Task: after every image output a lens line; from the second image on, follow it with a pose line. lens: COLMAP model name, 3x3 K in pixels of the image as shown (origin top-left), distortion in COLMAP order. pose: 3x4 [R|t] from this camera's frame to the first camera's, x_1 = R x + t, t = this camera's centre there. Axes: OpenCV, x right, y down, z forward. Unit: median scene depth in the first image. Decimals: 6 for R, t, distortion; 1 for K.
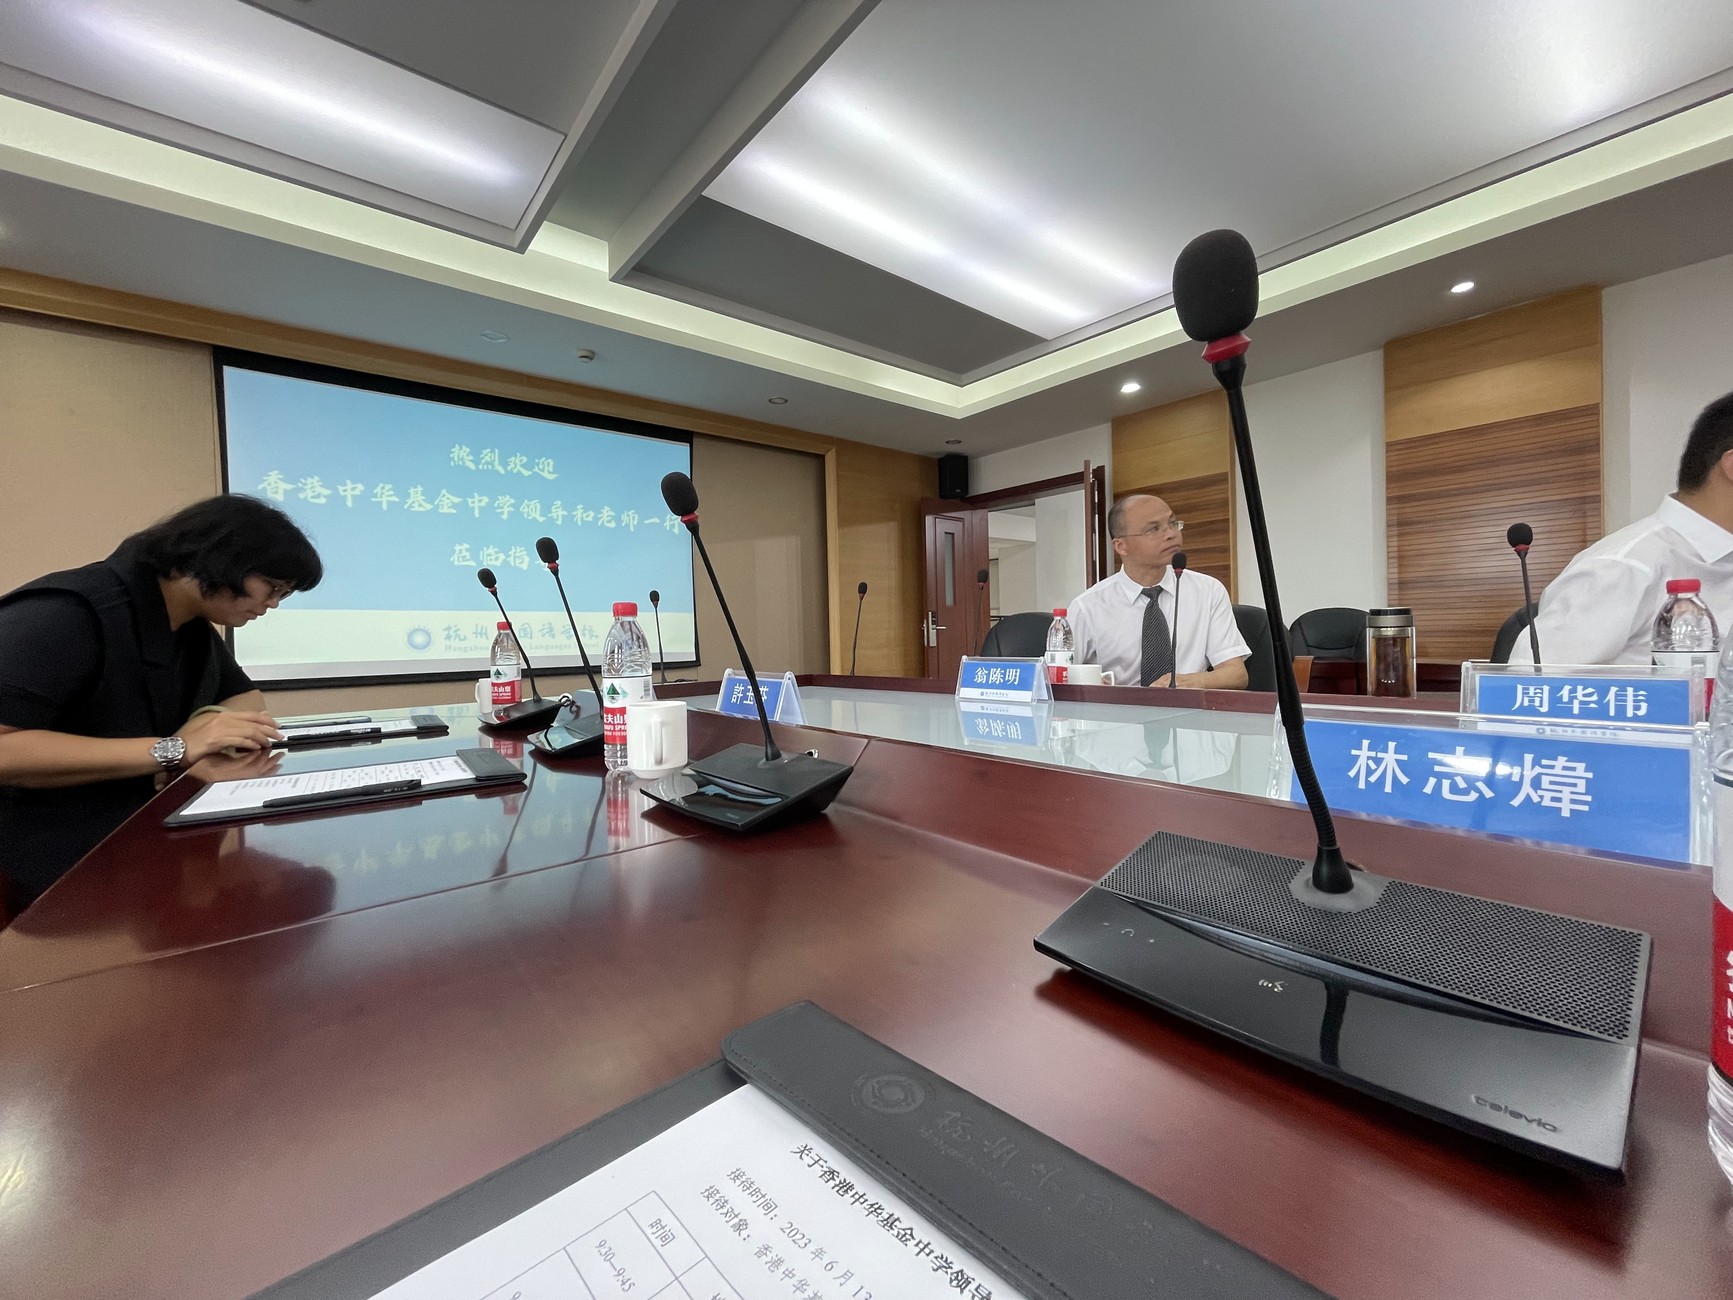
lens RADIAL K [[692.6, 0, 866.5], [0, 692.6, 650.0], [0, 0, 1]] dist [-0.002454, -0.000192]
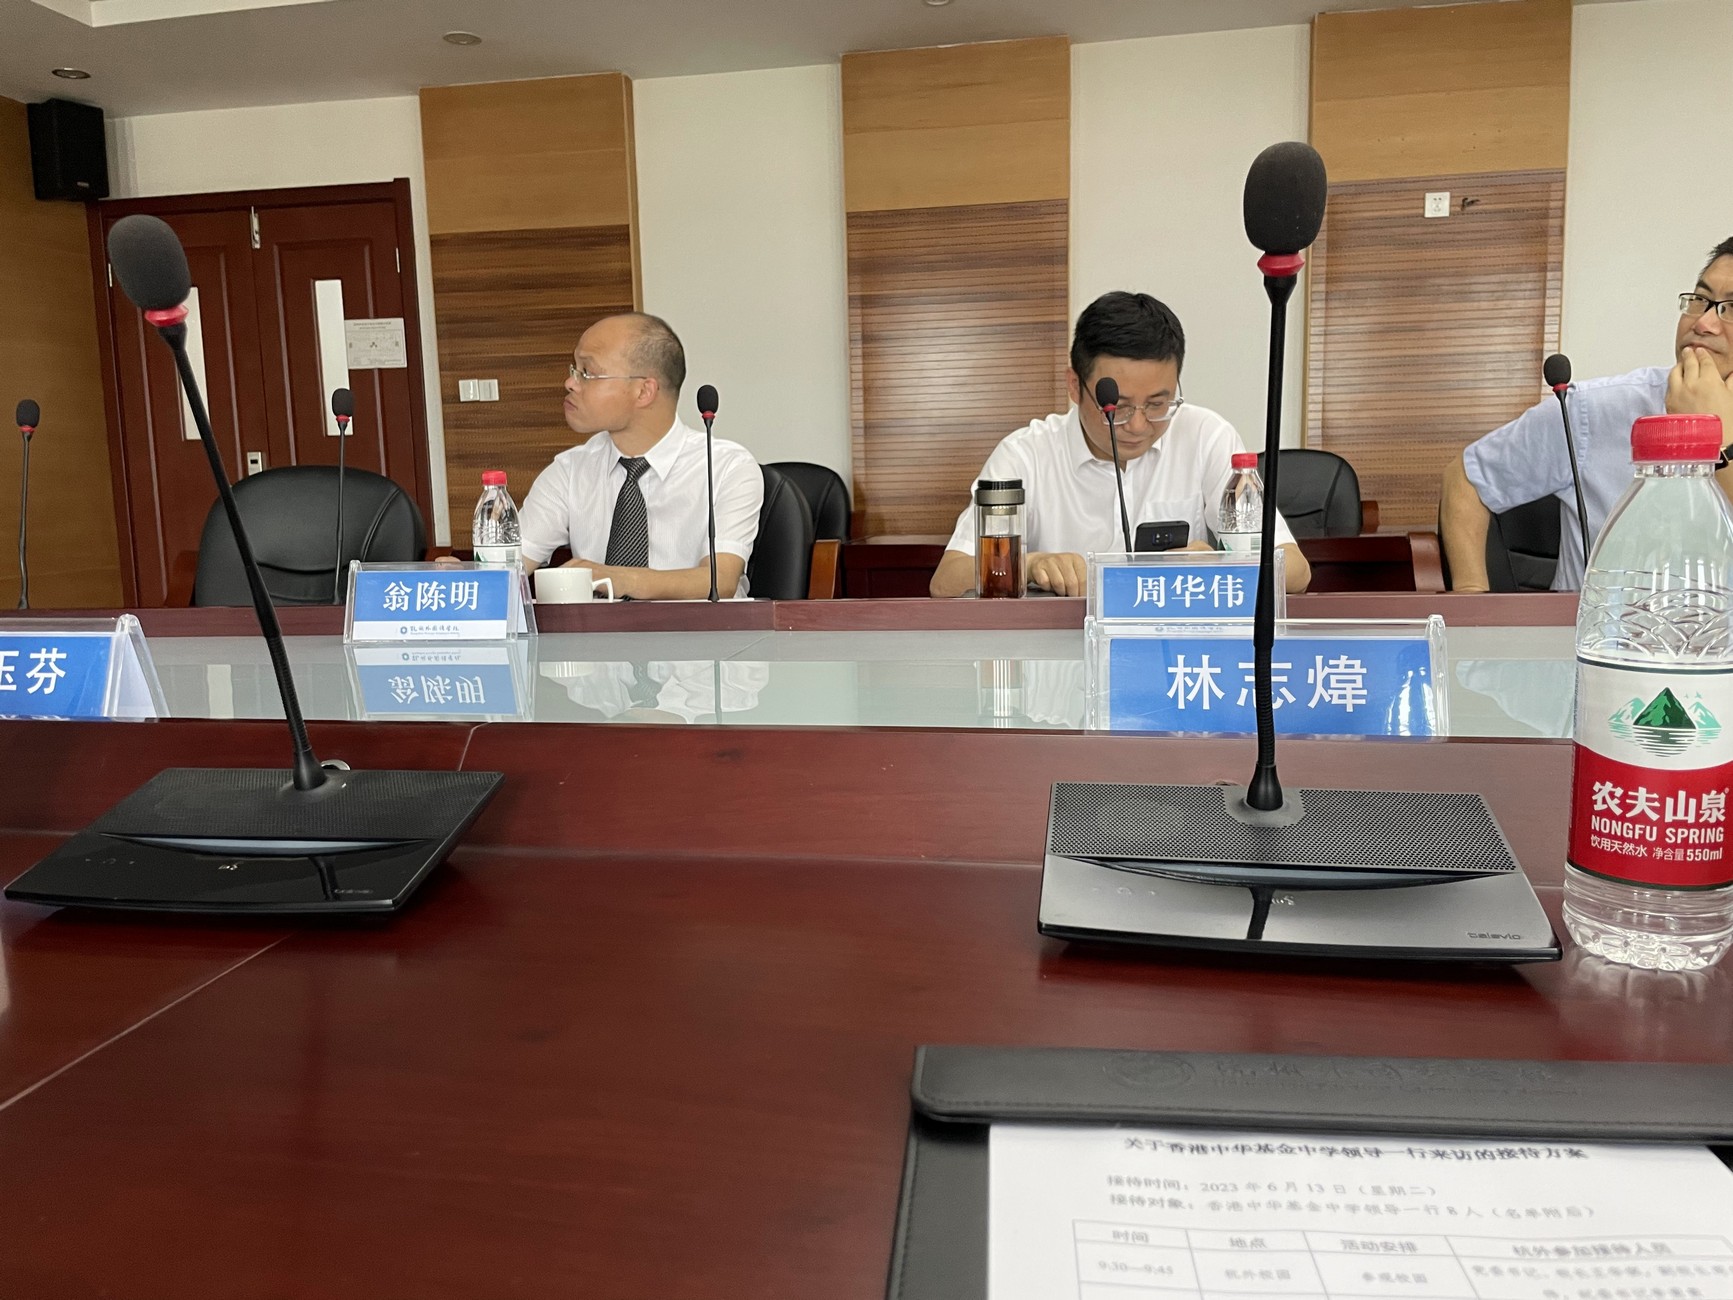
lens RADIAL K [[1297.1, 0, 866.5], [0, 1297.1, 650.0], [0, 0, 1]] dist [0.035039, -0.004794]
pose [[0.766478, -0.080084, 0.637258, -0.364029], [0.019857, 0.994676, 0.101118, -0.030489], [-0.641963, -0.064851, 0.763988, -0.017209]]
